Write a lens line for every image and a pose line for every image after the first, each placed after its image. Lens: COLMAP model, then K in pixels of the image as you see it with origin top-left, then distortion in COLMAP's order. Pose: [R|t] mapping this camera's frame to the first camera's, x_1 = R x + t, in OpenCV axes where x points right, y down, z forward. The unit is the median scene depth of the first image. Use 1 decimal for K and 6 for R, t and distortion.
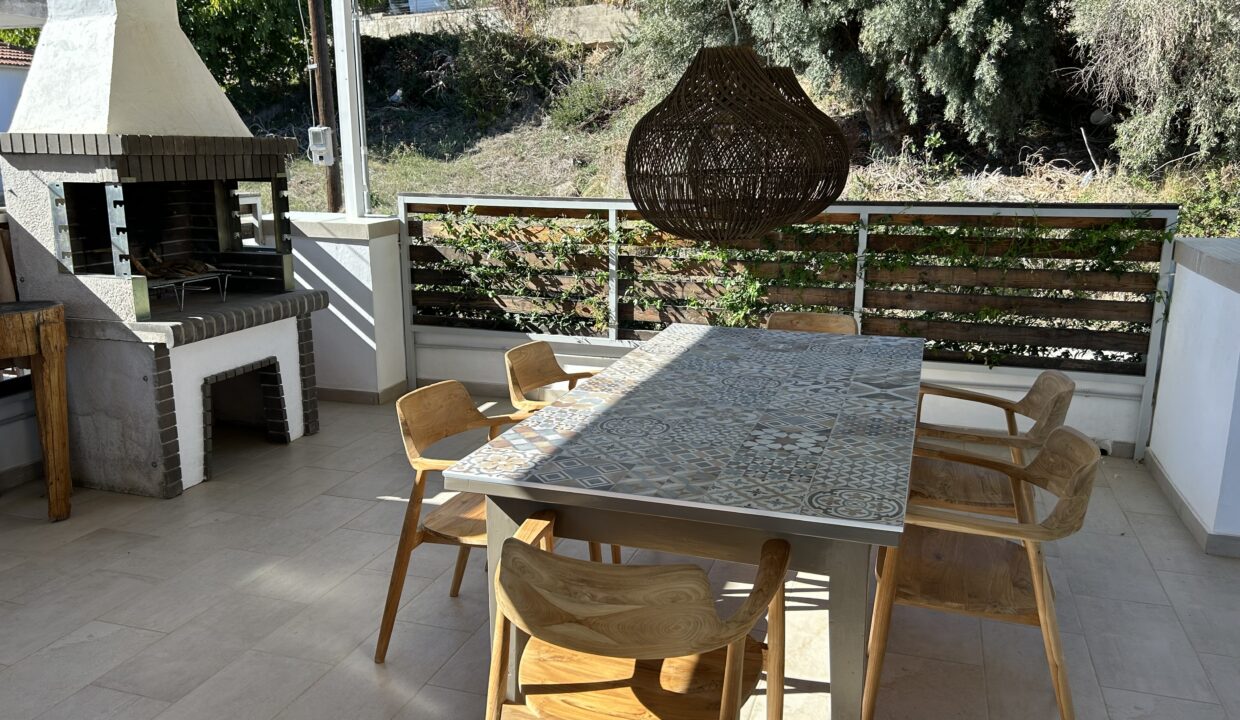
lens RADIAL K [[947.3, 0, 618.9], [0, 947.3, 365.9], [0, 0, 1]] dist [0.054785, -0.063441]
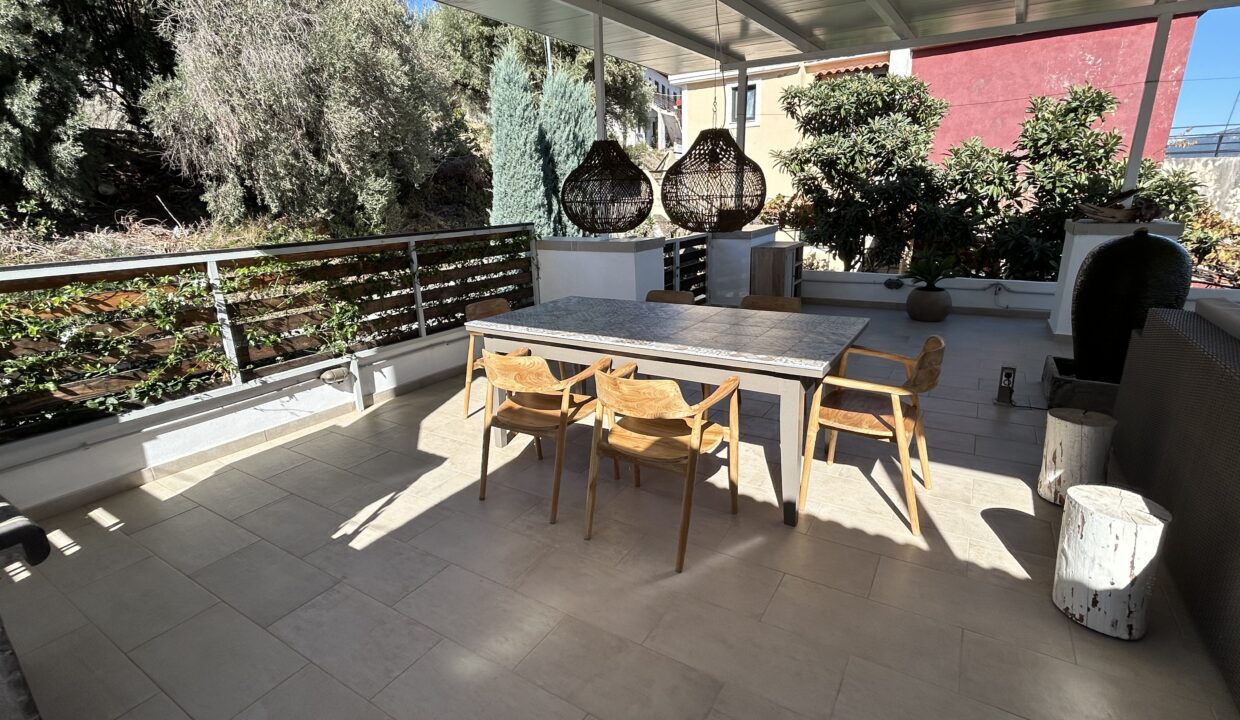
lens RADIAL K [[566.2, 0, 620.0], [0, 566.2, 360.0], [0, 0, 1]] dist [-0.001850, -0.000513]
pose [[0.233970, -0.275690, 0.932337, -0.462539], [0.247006, 0.944346, 0.217254, -0.081395], [-0.940343, 0.179462, 0.289046, 0.396176]]
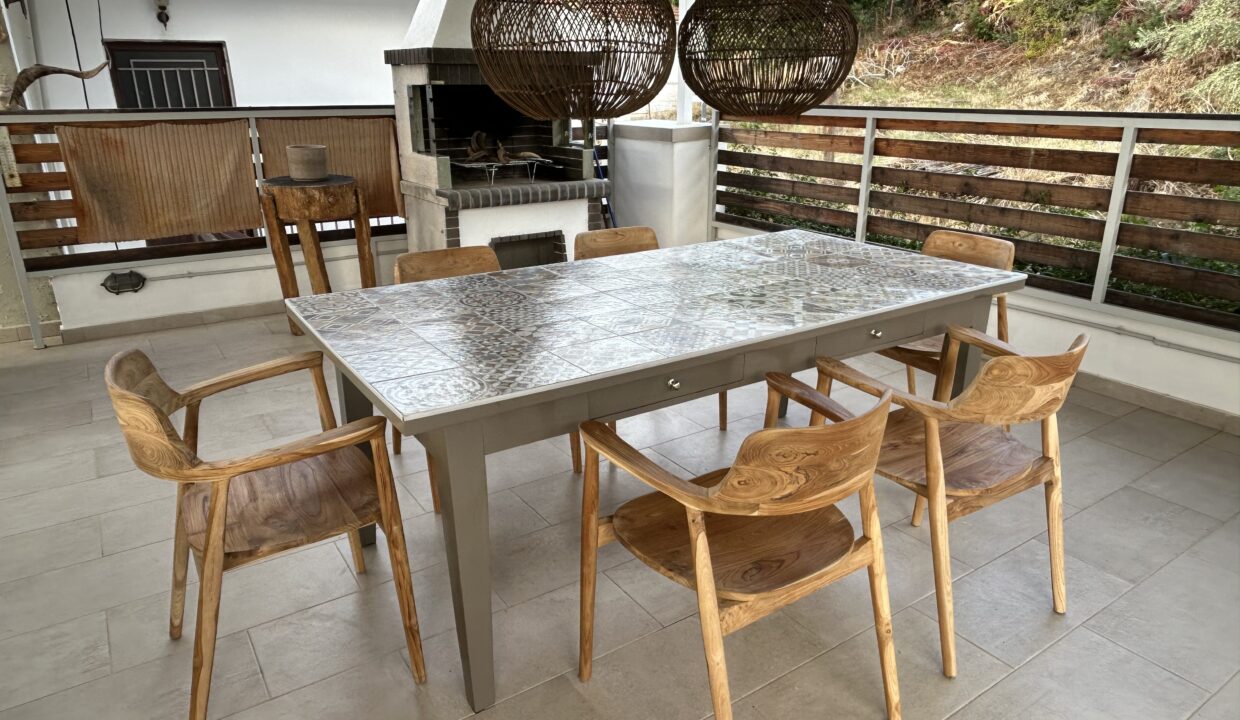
lens RADIAL K [[791.8, 0, 620.0], [0, 791.8, 360.0], [0, 0, 1]] dist [-0.000772, -0.000098]
pose [[0.791722, 0.196738, -0.578334, 0.293777], [-0.130977, 0.979373, 0.153860, -0.010916], [0.596675, -0.046066, 0.801160, 0.161980]]
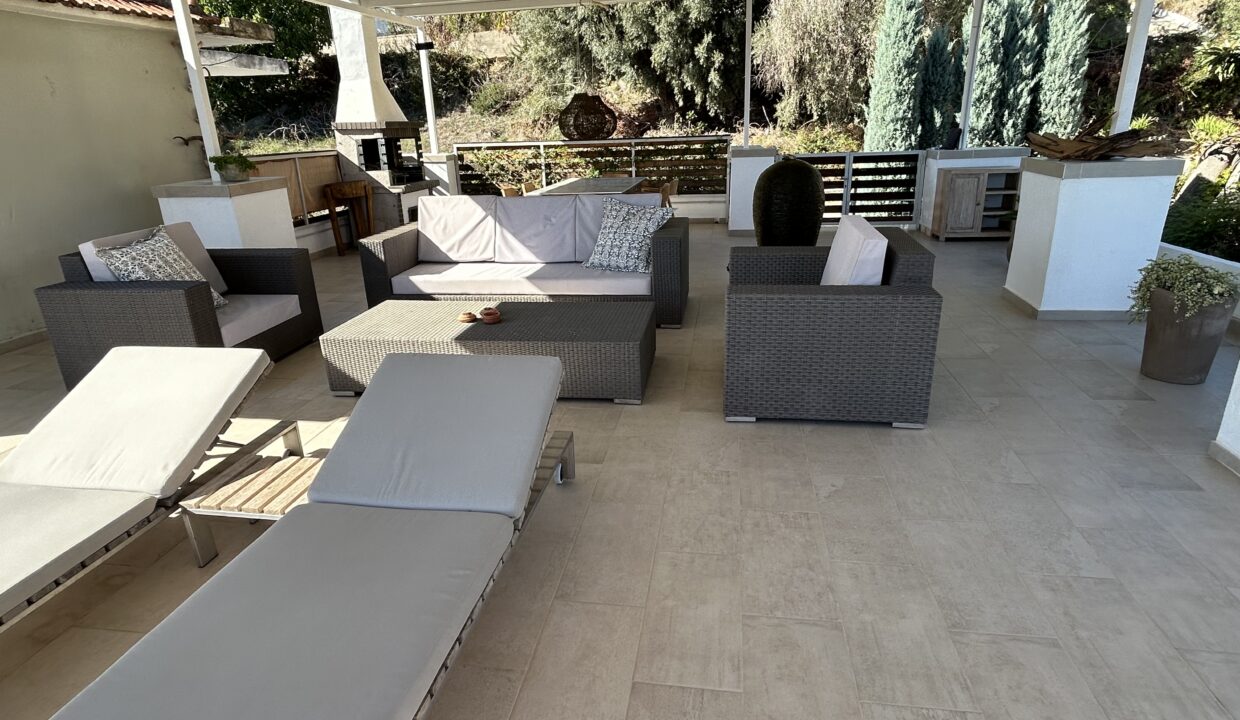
lens RADIAL K [[693.8, 0, 620.0], [0, 693.8, 360.0], [0, 0, 1]] dist [-0.000669, -0.000305]
pose [[0.986675, -0.080350, 0.141480, -0.104628], [0.065714, 0.992272, 0.105250, 0.222820], [-0.148844, -0.094550, 0.984330, -0.920028]]
